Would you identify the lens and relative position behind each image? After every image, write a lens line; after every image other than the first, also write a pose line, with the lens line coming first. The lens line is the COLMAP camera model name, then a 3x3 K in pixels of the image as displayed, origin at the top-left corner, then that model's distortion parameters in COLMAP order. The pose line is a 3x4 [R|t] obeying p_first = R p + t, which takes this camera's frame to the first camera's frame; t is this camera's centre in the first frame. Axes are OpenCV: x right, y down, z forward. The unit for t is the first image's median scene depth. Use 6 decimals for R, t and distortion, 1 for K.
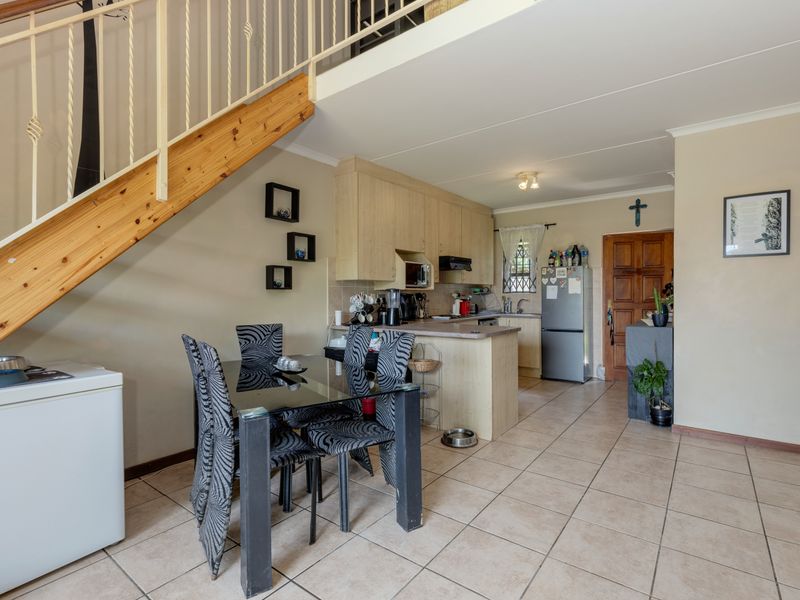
lens RADIAL K [[403.1, 0, 399.5], [0, 403.1, 296.4], [0, 0, 1]] dist [0.005443, -0.000484]
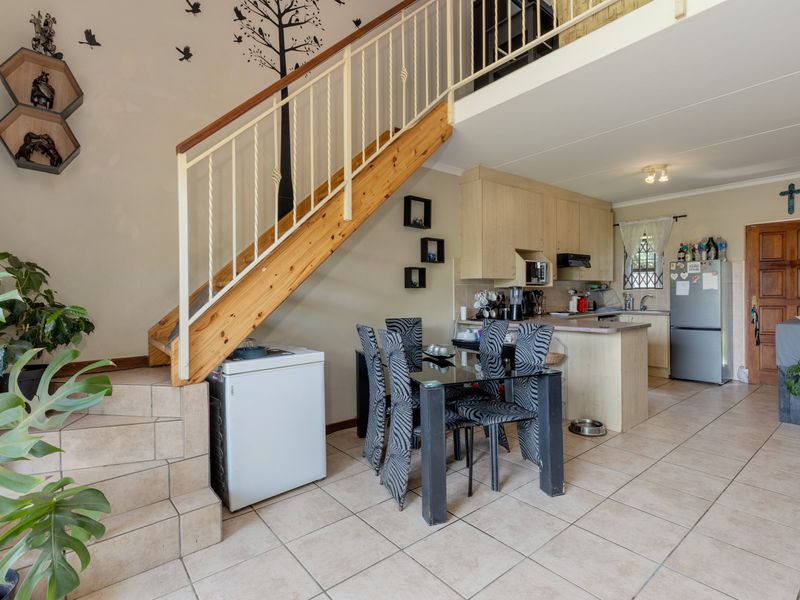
lens RADIAL K [[403.1, 0, 399.5], [0, 403.1, 296.4], [0, 0, 1]] dist [0.005443, -0.000484]
pose [[0.972246, -0.004941, -0.233911, -0.058329], [0.006191, 0.999970, 0.004609, 0.000875], [0.233881, -0.005929, 0.972247, -0.099786]]
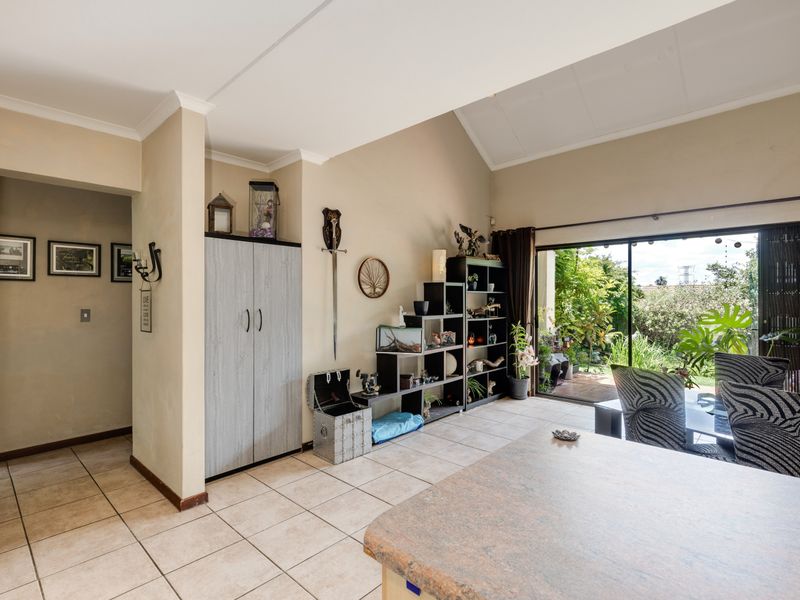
lens RADIAL K [[403.1, 0, 399.5], [0, 403.1, 296.4], [0, 0, 1]] dist [0.005443, -0.000484]
pose [[-0.995525, 0.005280, 0.094355, 0.219461], [0.005428, 0.999984, 0.001305, -0.034519], [-0.094347, 0.001811, -0.995538, 0.993297]]
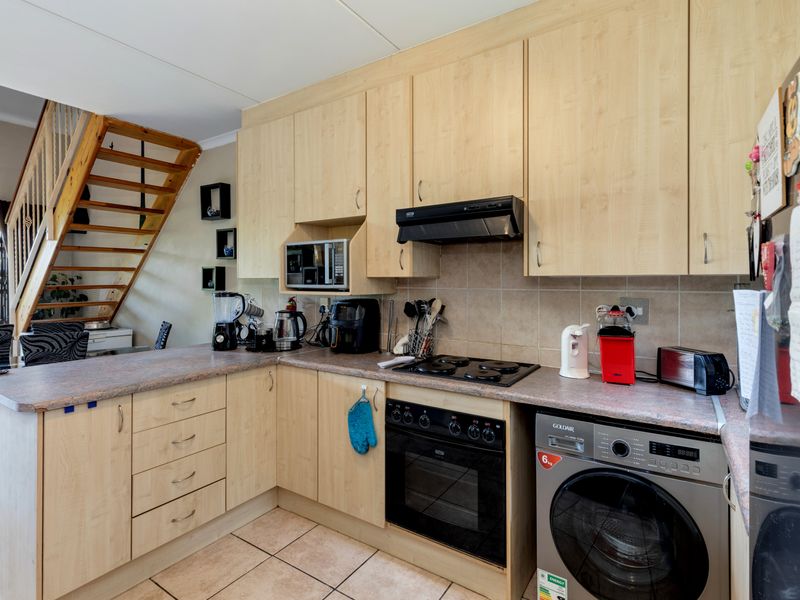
lens RADIAL K [[417.9, 0, 401.0], [0, 417.9, 281.3], [0, 0, 1]] dist [0.007792, -0.000069]
pose [[0.068262, 0.004356, -0.997658, 0.597059], [-0.004076, 0.999983, 0.004087, -0.036520], [0.997659, 0.003787, 0.068279, 1.094738]]
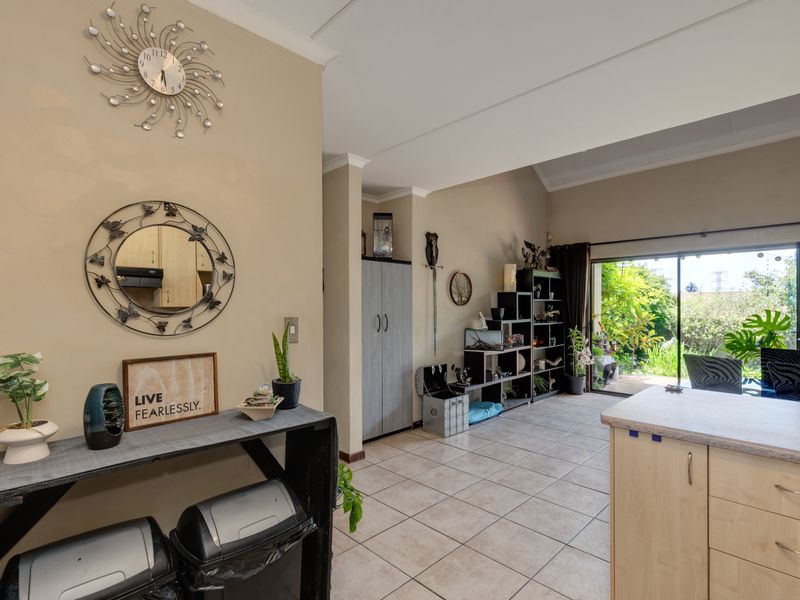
lens RADIAL K [[407.5, 0, 397.7], [0, 407.5, 305.5], [0, 0, 1]] dist [0.001827, 0.000401]
pose [[-0.989759, 0.006455, 0.142601, 0.374270], [0.007253, 0.999961, 0.005080, -0.036675], [-0.142562, 0.006063, -0.989767, 1.206294]]
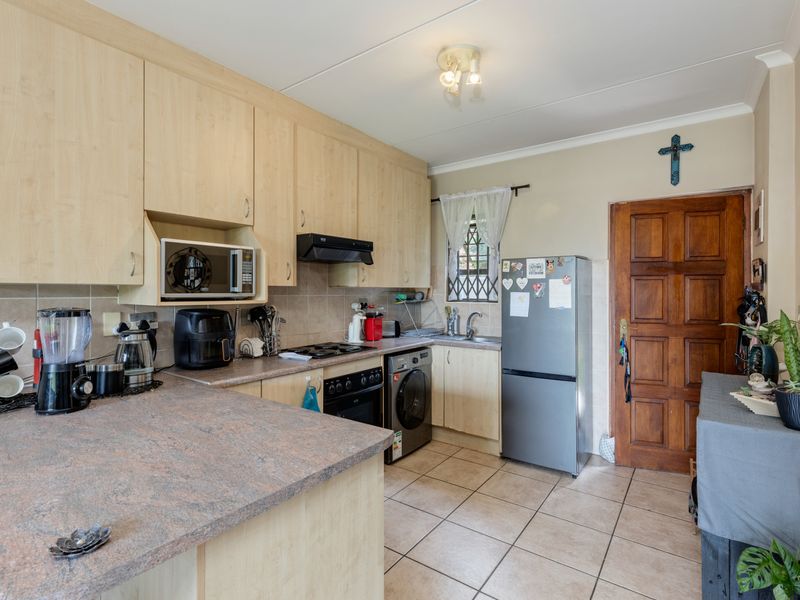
lens RADIAL K [[405.2, 0, 399.7], [0, 405.2, 289.7], [0, 0, 1]] dist [0.004649, -0.000698]
pose [[0.999675, 0.005398, 0.024910, 0.246128], [-0.005225, 0.999962, -0.007017, -0.031380], [-0.024947, 0.006884, 0.999665, 0.553967]]
